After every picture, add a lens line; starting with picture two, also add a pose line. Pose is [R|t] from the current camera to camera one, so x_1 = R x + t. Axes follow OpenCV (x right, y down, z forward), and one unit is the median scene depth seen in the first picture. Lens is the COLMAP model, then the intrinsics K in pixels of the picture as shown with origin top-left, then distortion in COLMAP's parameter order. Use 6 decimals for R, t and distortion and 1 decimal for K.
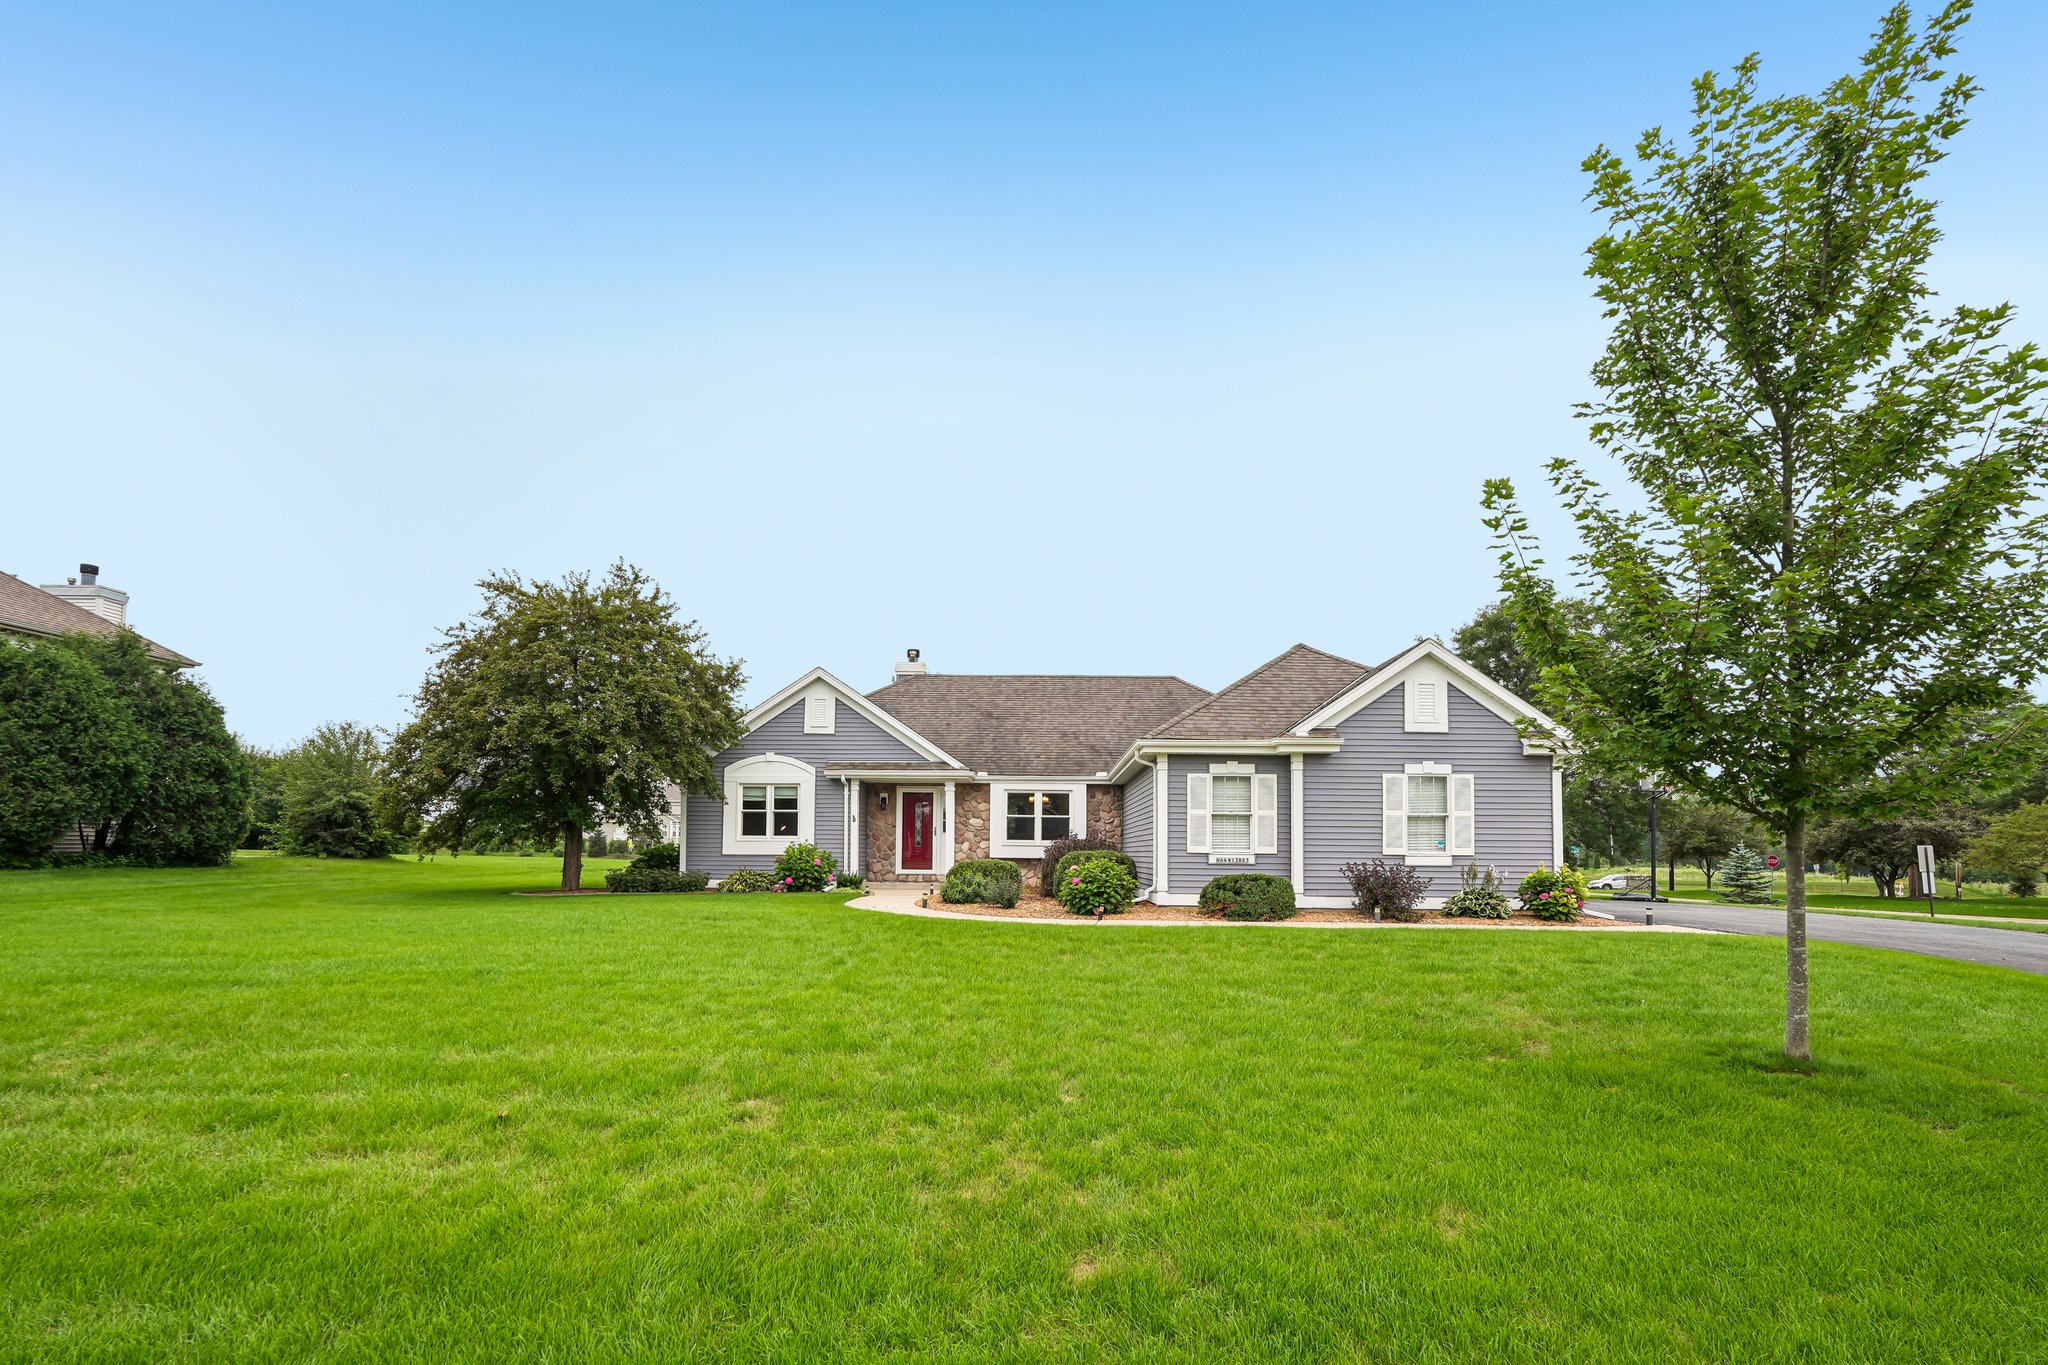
lens RADIAL K [[983.6, 0, 1010.7], [0, 983.6, 803.2], [0, 0, 1]] dist [-0.003633, -0.000149]
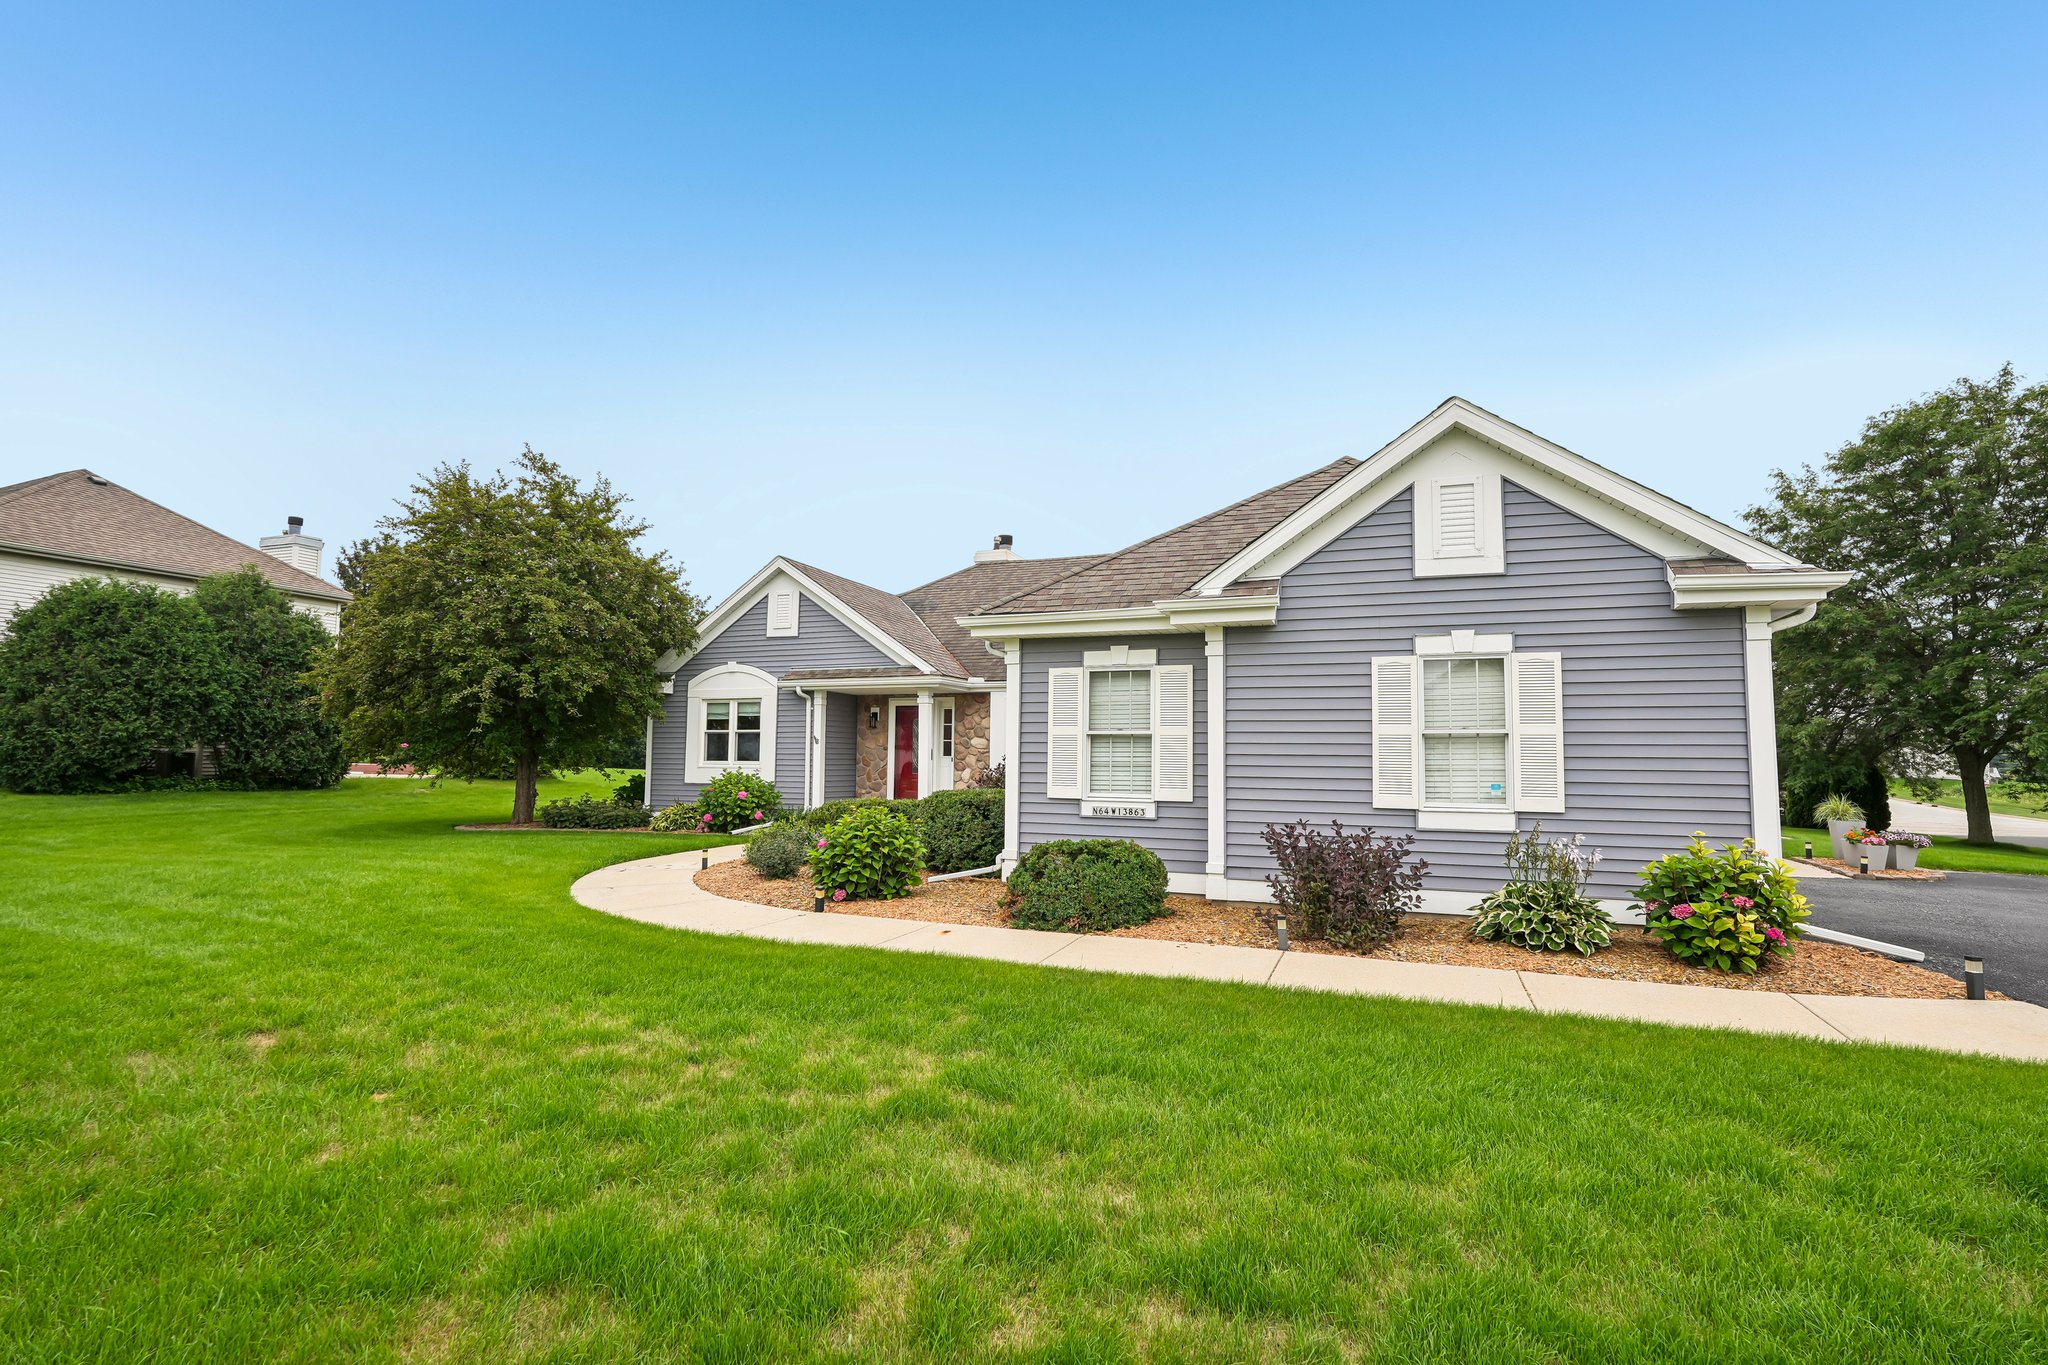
lens RADIAL K [[969.5, 0, 1024.0], [0, 969.5, 691.5], [0, 0, 1]] dist [-0.003813, -0.000237]
pose [[0.938343, -0.024372, -0.344844, 0.287601], [0.016151, 0.999513, -0.026695, 0.000011], [0.345327, 0.019479, 0.938280, 0.326798]]
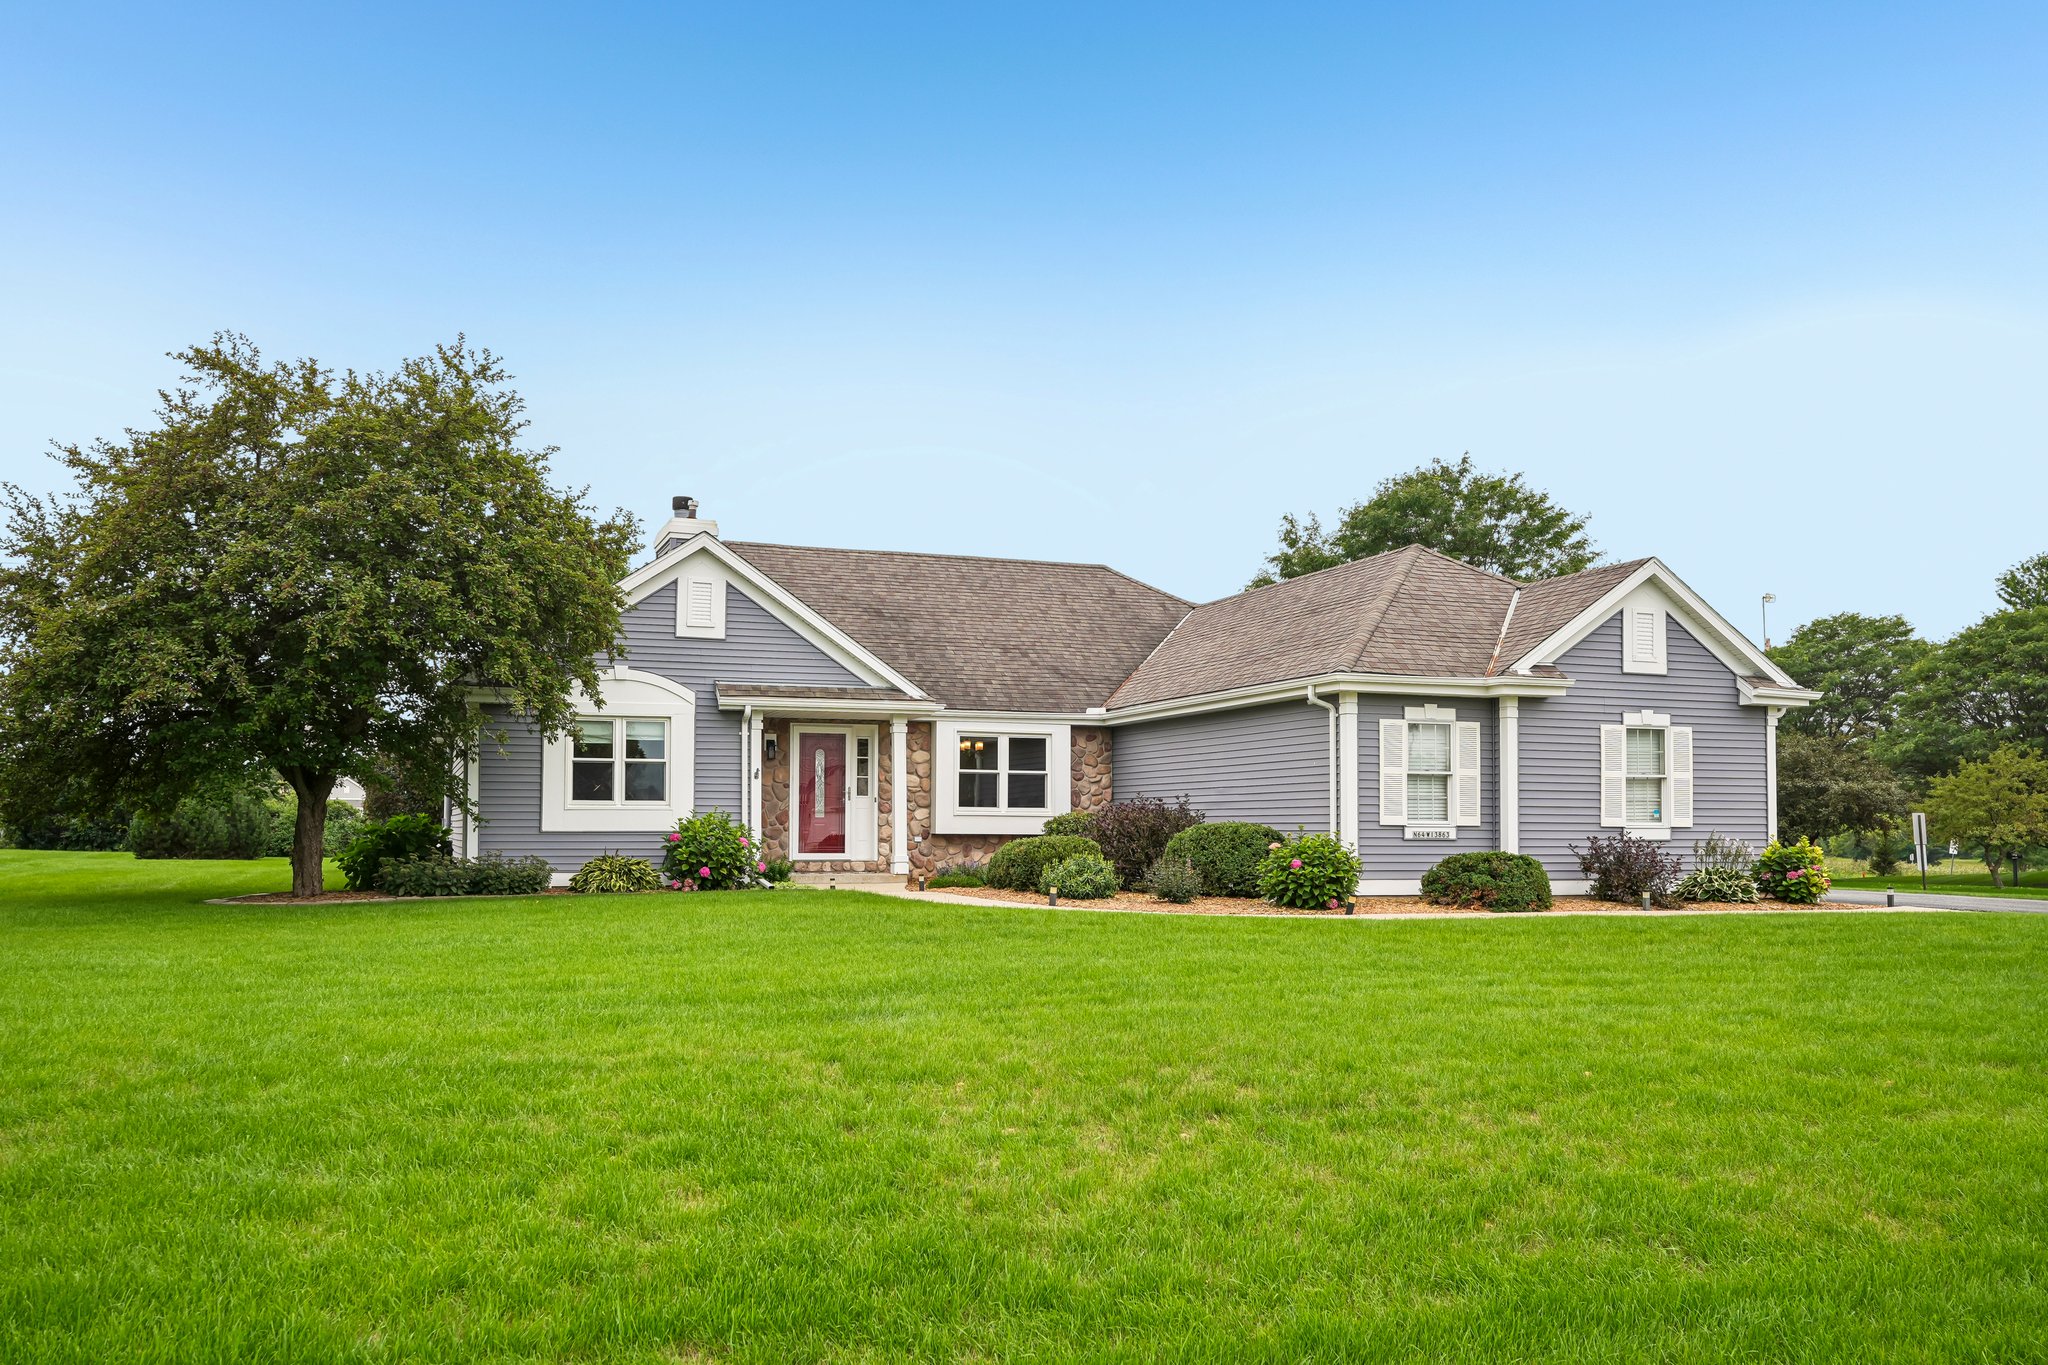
lens RADIAL K [[1678.6, 0, 977.7], [0, 1678.6, 744.9], [0, 0, 1]] dist [0.019222, 0.007037]
pose [[0.932015, 0.012789, 0.362194, -0.438306], [-0.013629, 0.999907, -0.000236, -0.004834], [-0.362163, -0.004716, 0.932103, -0.063992]]
